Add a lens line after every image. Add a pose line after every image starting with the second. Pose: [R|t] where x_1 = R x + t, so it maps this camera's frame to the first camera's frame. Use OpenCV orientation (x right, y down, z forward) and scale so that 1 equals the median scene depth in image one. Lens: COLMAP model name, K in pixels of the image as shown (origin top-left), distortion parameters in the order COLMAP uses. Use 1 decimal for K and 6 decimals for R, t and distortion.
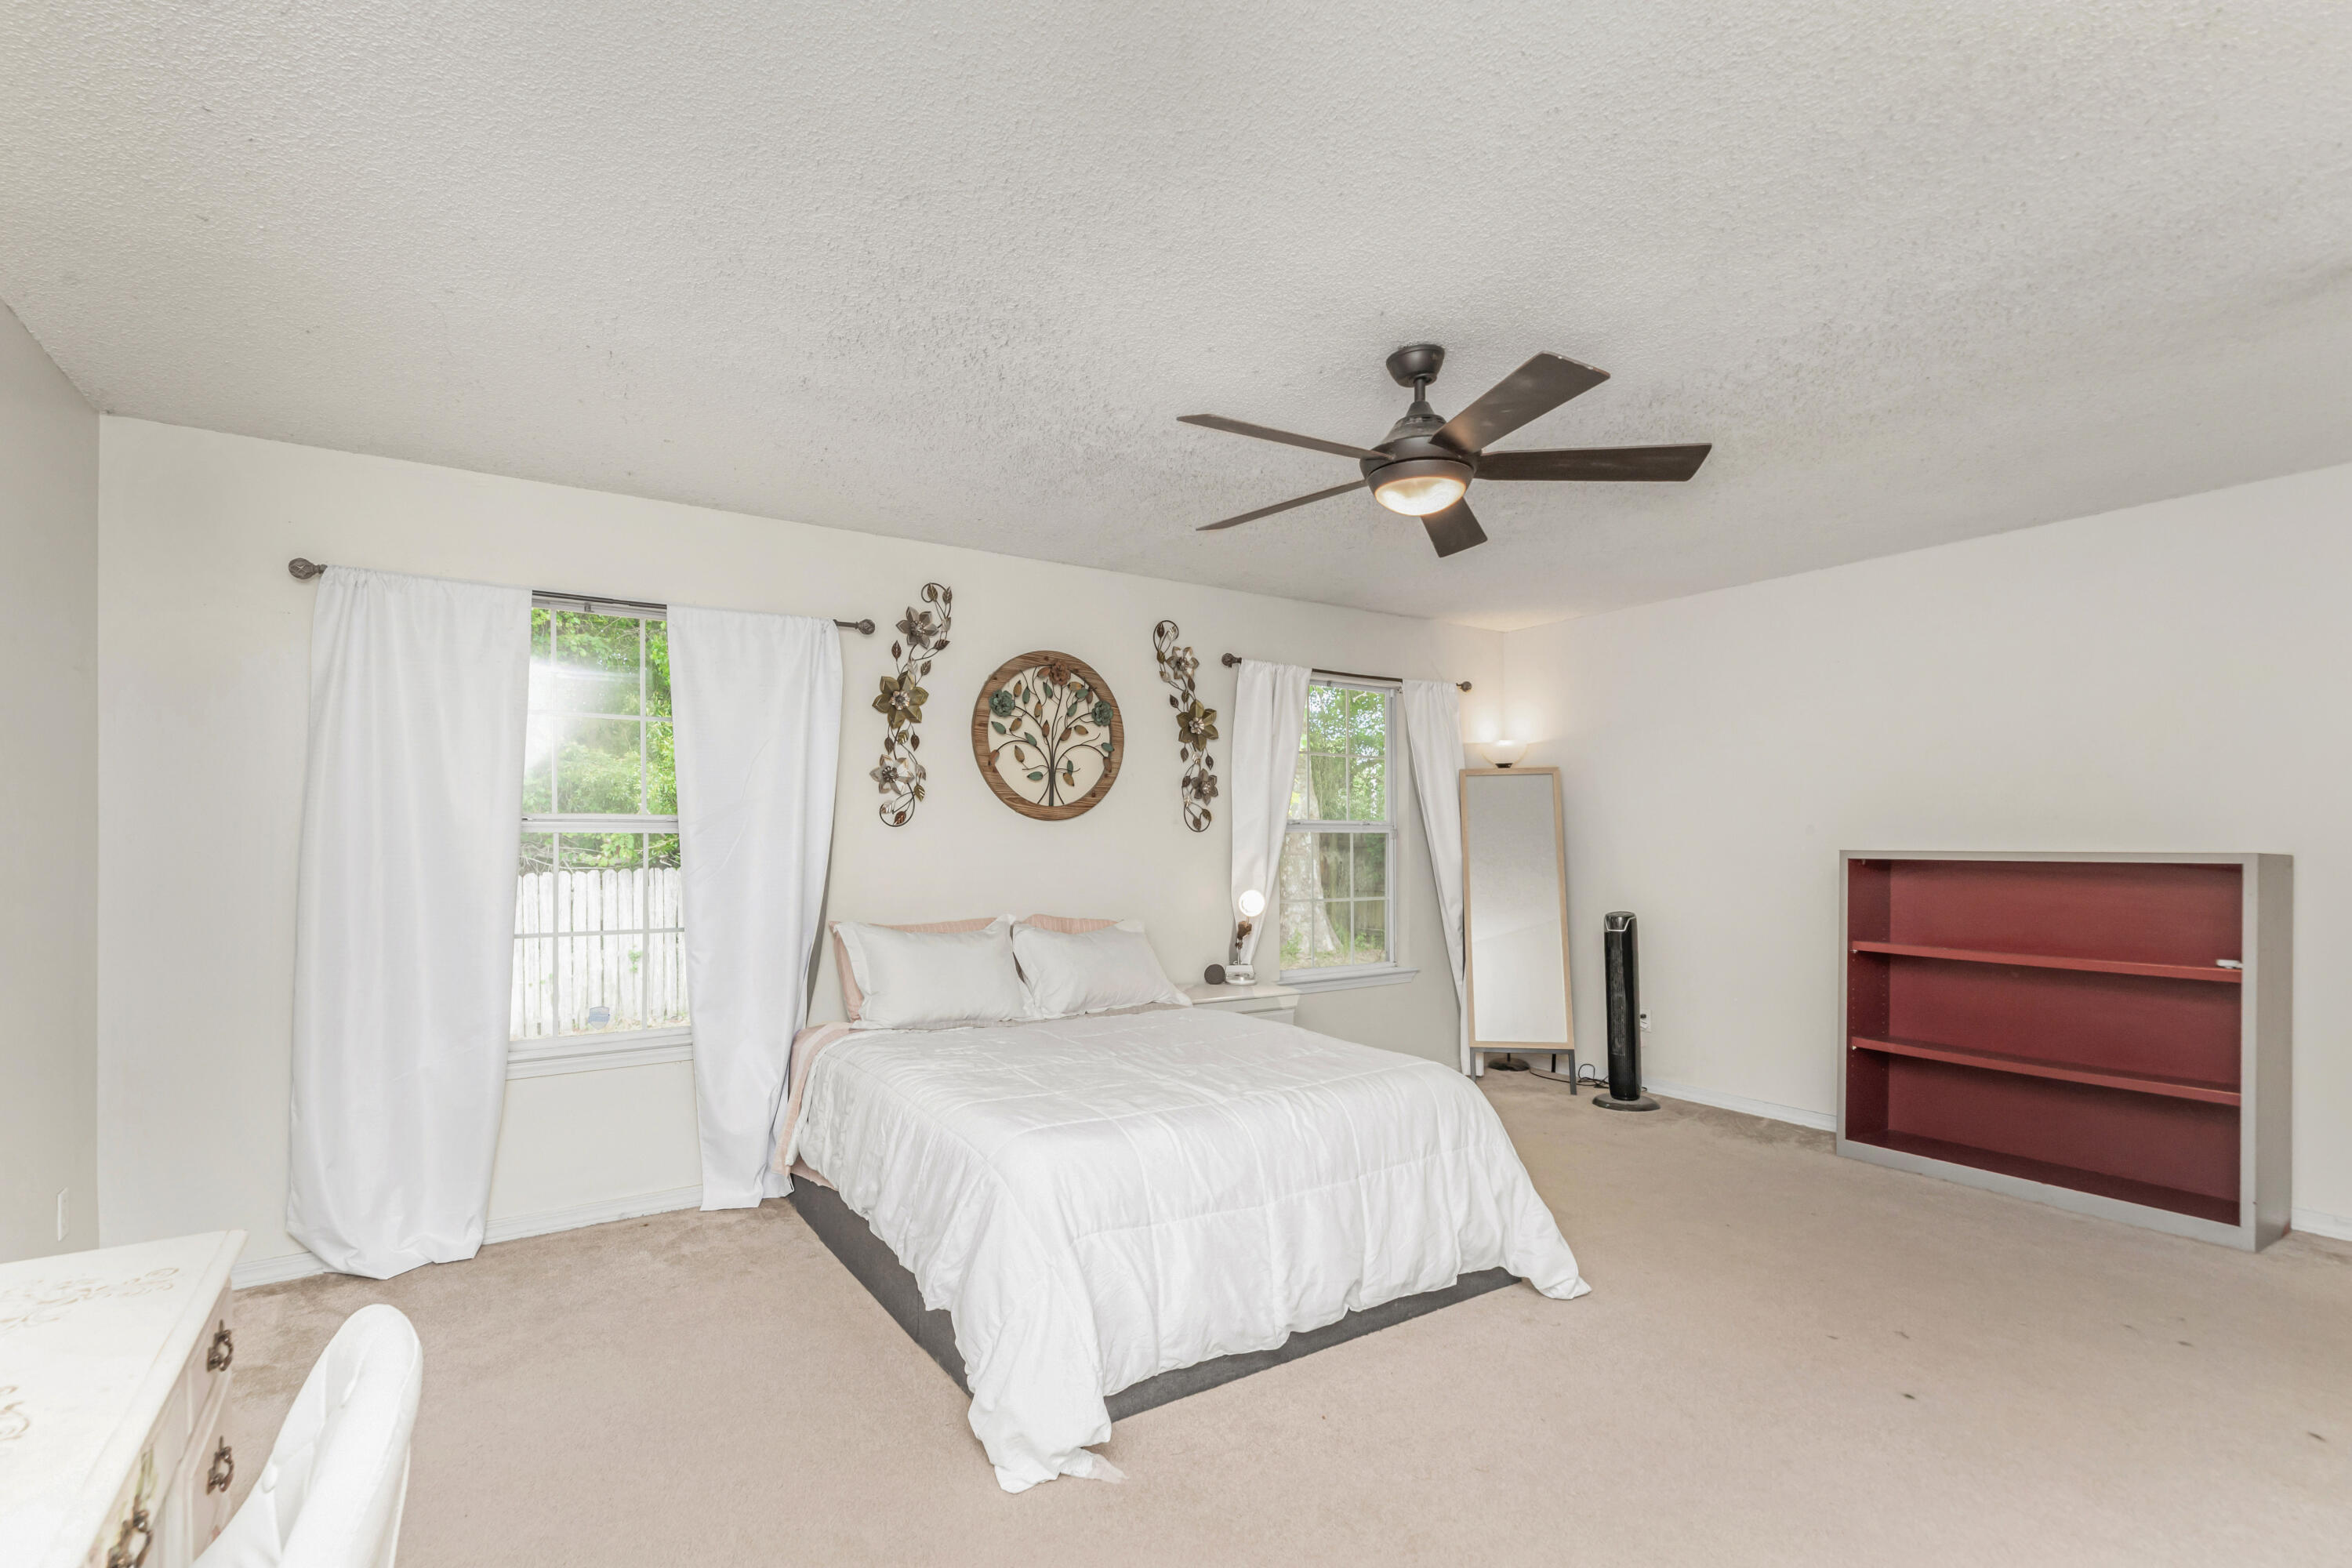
lens RADIAL K [[1080.0, 0, 1176.0], [0, 1080.0, 847.8], [0, 0, 1]] dist [0.001522, -0.000041]
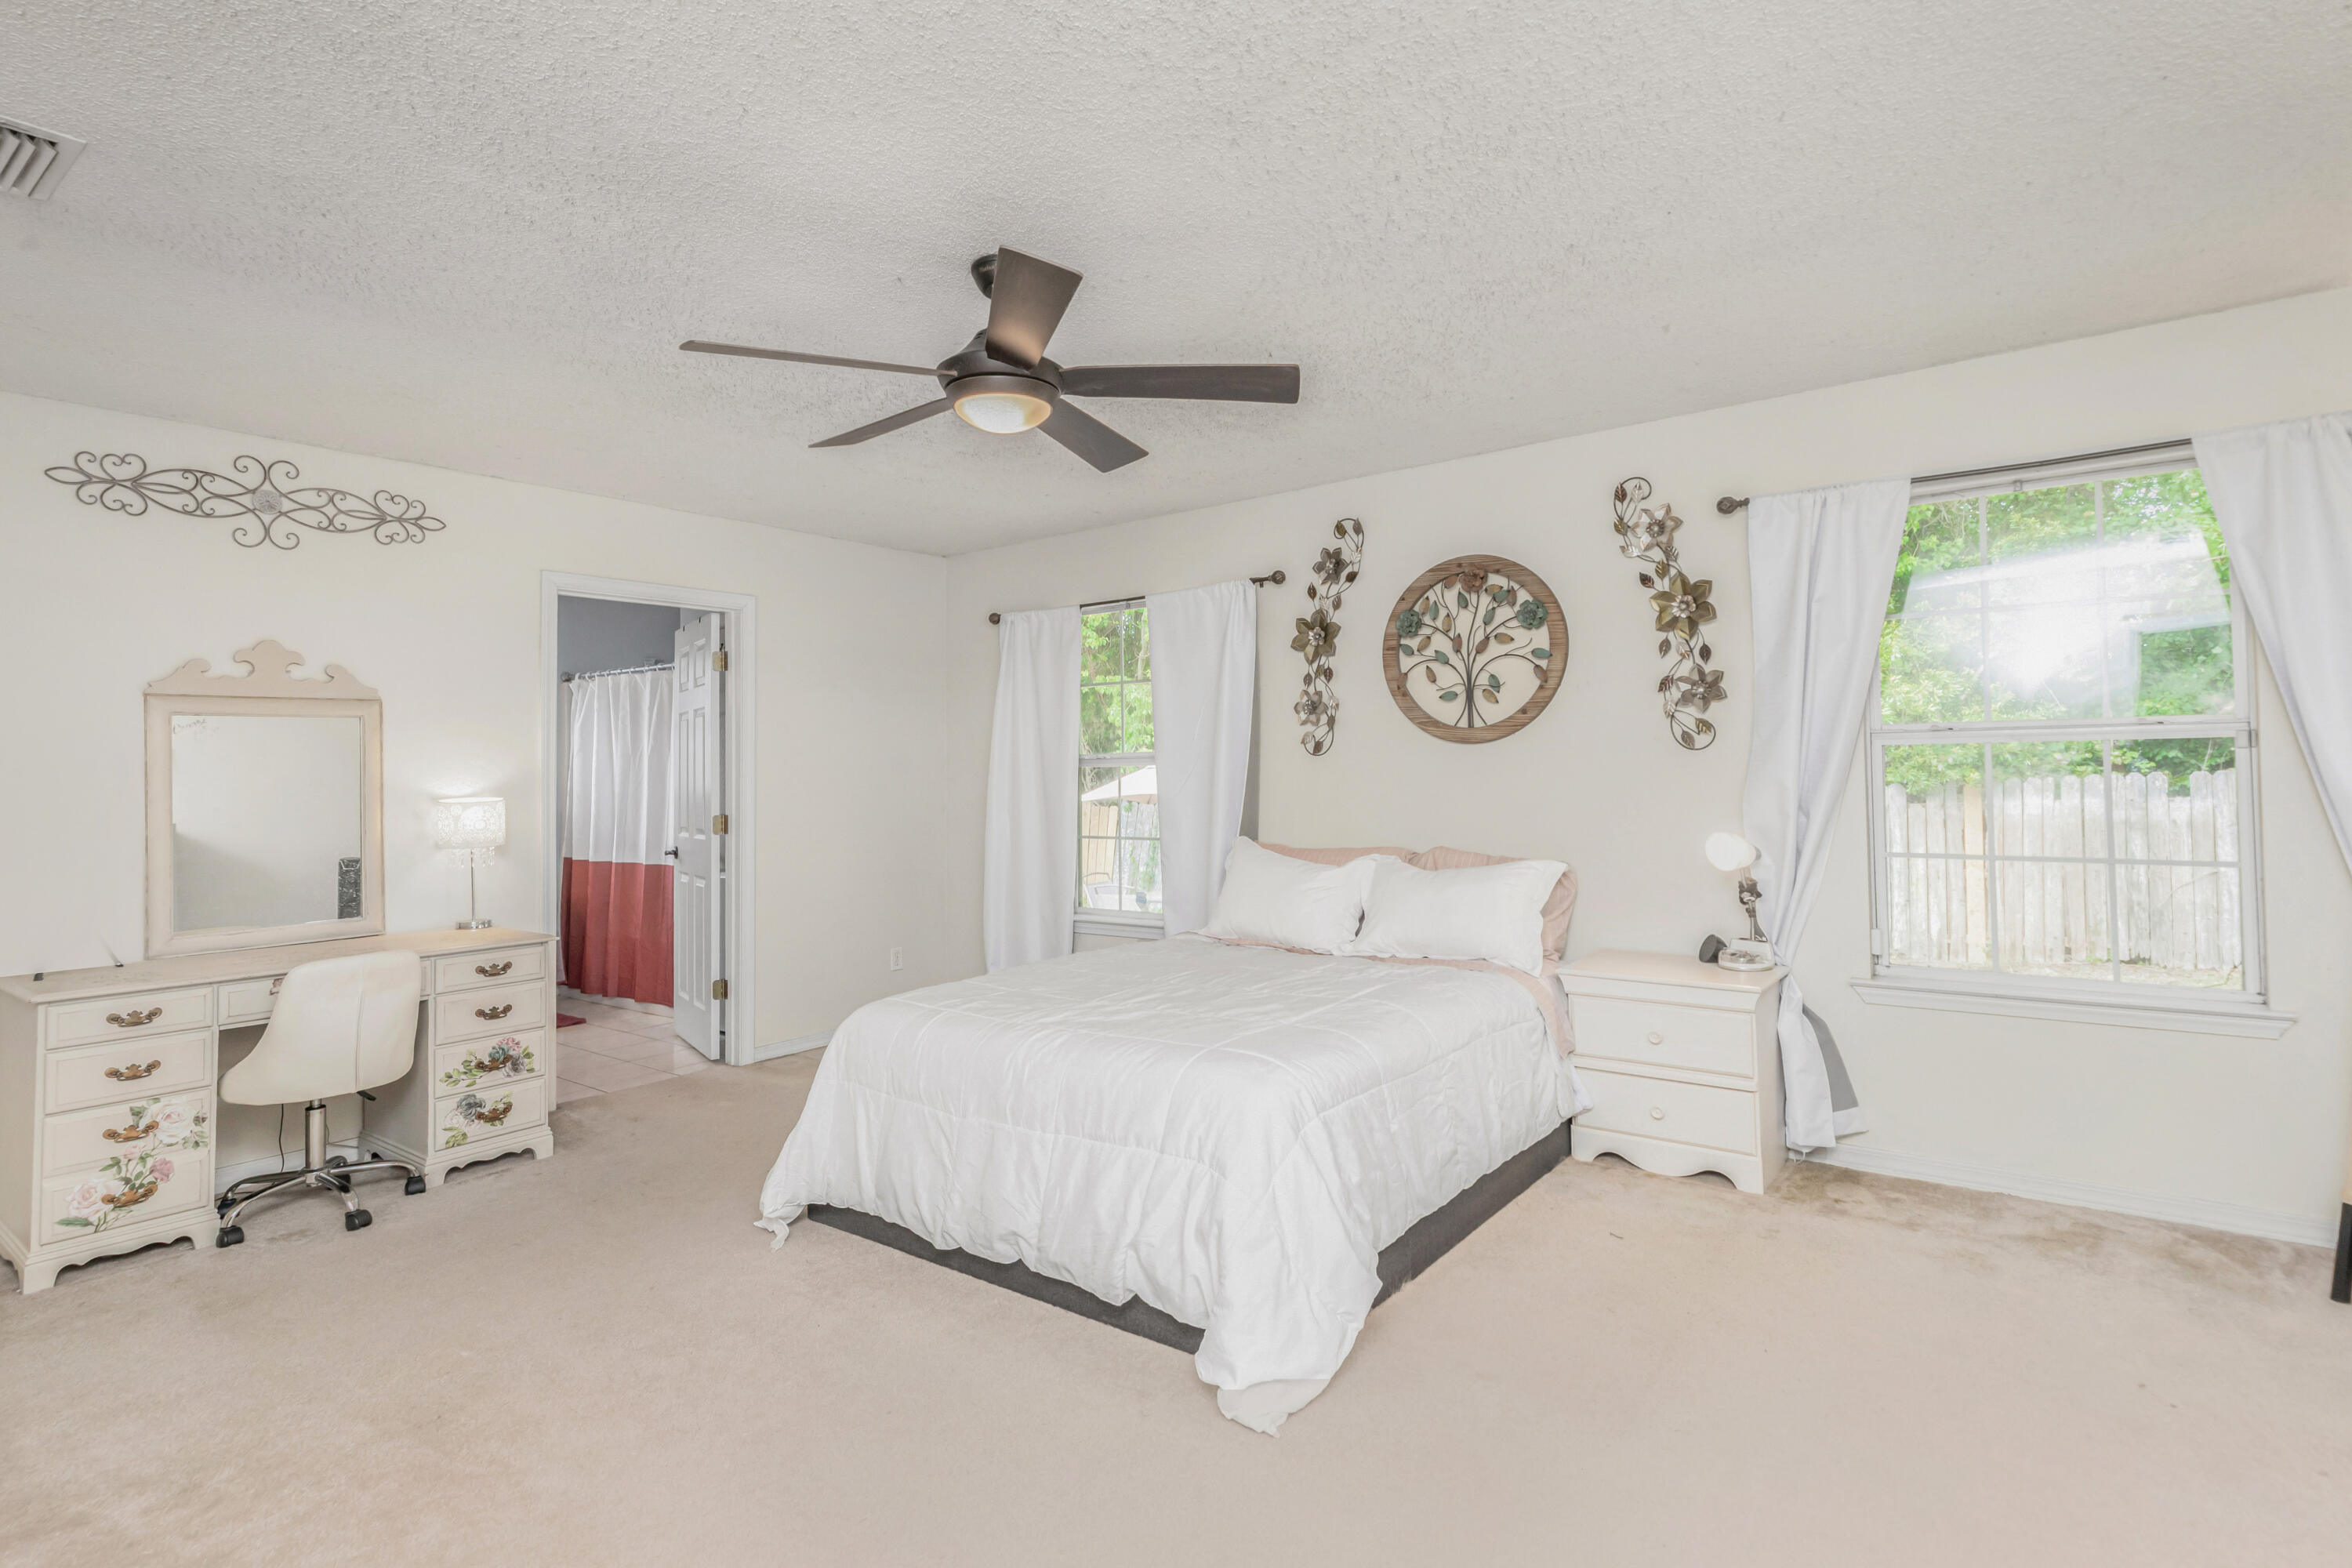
lens RADIAL K [[1098.0, 0, 1174.7], [0, 1098.0, 750.6], [0, 0, 1]] dist [0.001016, -0.000019]
pose [[0.346140, -0.022407, -0.937915, 0.659688], [0.012982, 0.999733, -0.019093, -0.005313], [0.938093, -0.005567, 0.346338, 0.456982]]
